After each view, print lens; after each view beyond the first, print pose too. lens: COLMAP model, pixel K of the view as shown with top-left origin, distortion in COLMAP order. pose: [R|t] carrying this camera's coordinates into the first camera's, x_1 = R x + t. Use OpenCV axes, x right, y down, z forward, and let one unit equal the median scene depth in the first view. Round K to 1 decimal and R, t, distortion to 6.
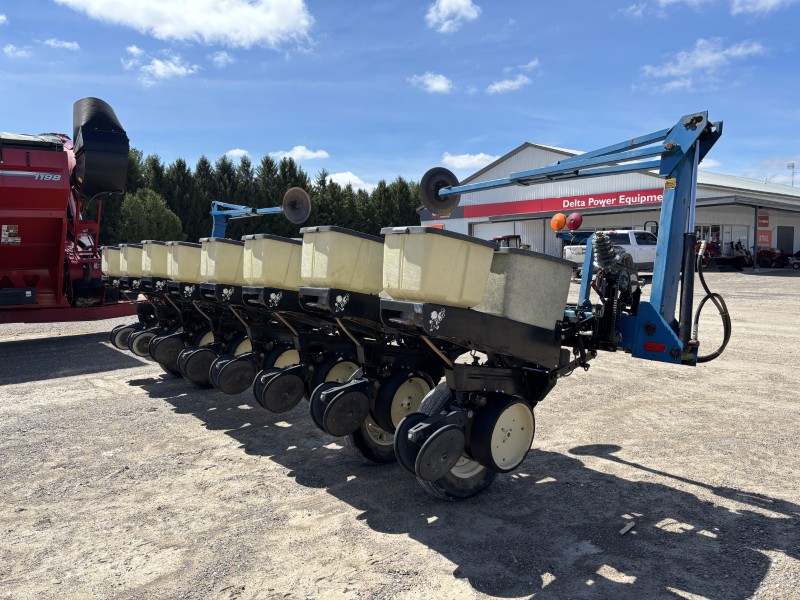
lens RADIAL K [[595.0, 0, 393.4], [0, 595.0, 305.3], [0, 0, 1]] dist [0.085328, -0.103763]
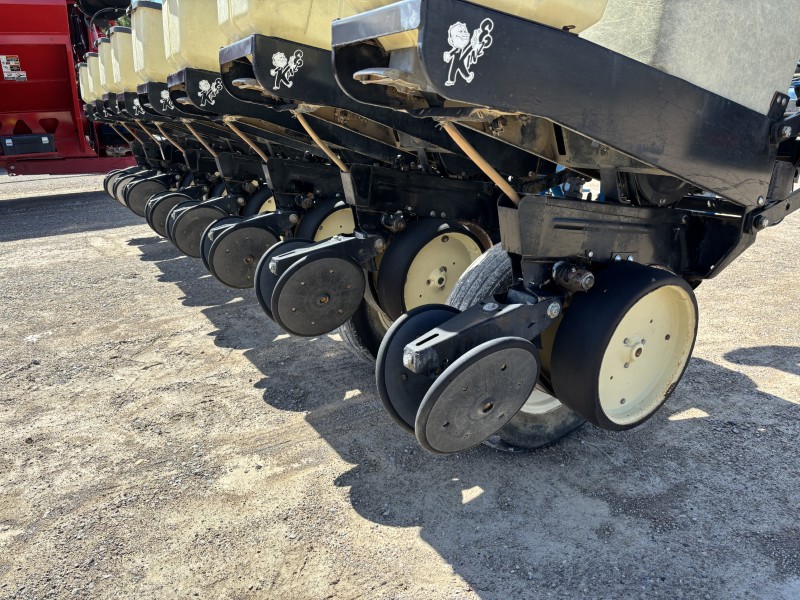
lens RADIAL K [[595.0, 0, 393.4], [0, 595.0, 305.3], [0, 0, 1]] dist [0.085328, -0.103763]
pose [[0.990099, 0.019145, -0.139058, 0.063809], [0.012619, 0.974503, 0.224018, 0.068593], [0.139801, -0.223555, 0.964613, 0.487702]]
